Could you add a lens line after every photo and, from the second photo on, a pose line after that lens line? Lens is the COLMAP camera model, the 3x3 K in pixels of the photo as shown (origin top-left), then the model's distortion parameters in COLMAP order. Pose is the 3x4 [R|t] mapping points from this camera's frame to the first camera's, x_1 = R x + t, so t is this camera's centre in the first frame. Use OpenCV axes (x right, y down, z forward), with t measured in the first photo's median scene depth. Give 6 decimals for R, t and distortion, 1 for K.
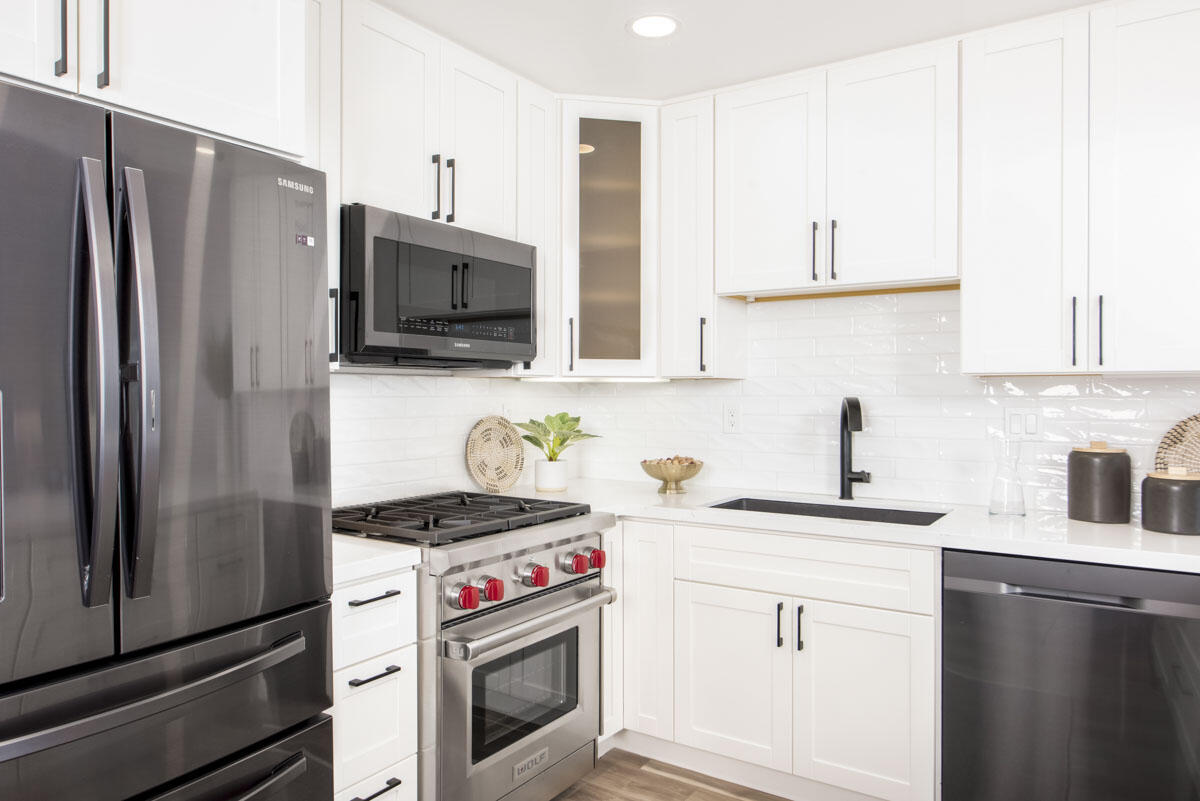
lens RADIAL K [[804.8, 0, 604.3], [0, 804.8, 398.9], [0, 0, 1]] dist [-0.004288, 0.006545]
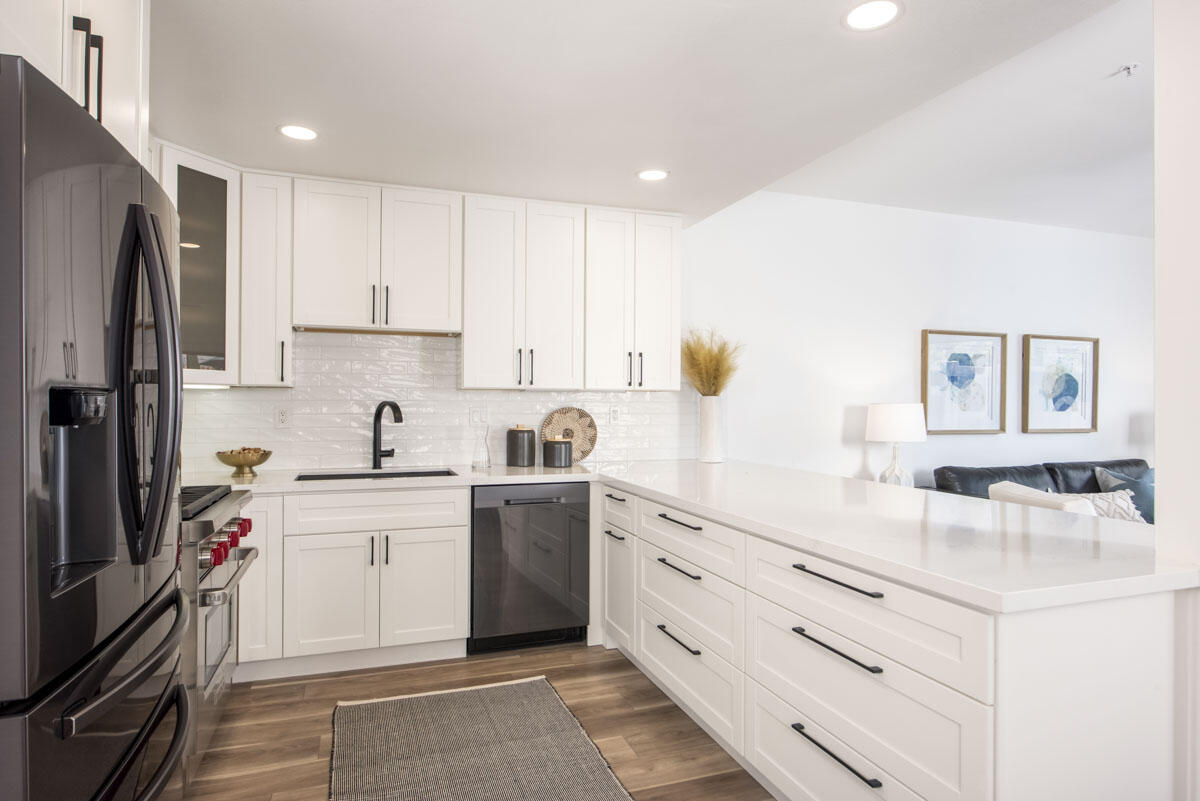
lens RADIAL K [[664.4, 0, 593.3], [0, 664.4, 399.4], [0, 0, 1]] dist [-0.004807, -0.000483]
pose [[0.613815, 0.004736, 0.789436, -0.456882], [0.002164, 0.999968, -0.007681, 0.005630], [-0.789447, 0.006423, 0.613785, -0.086044]]
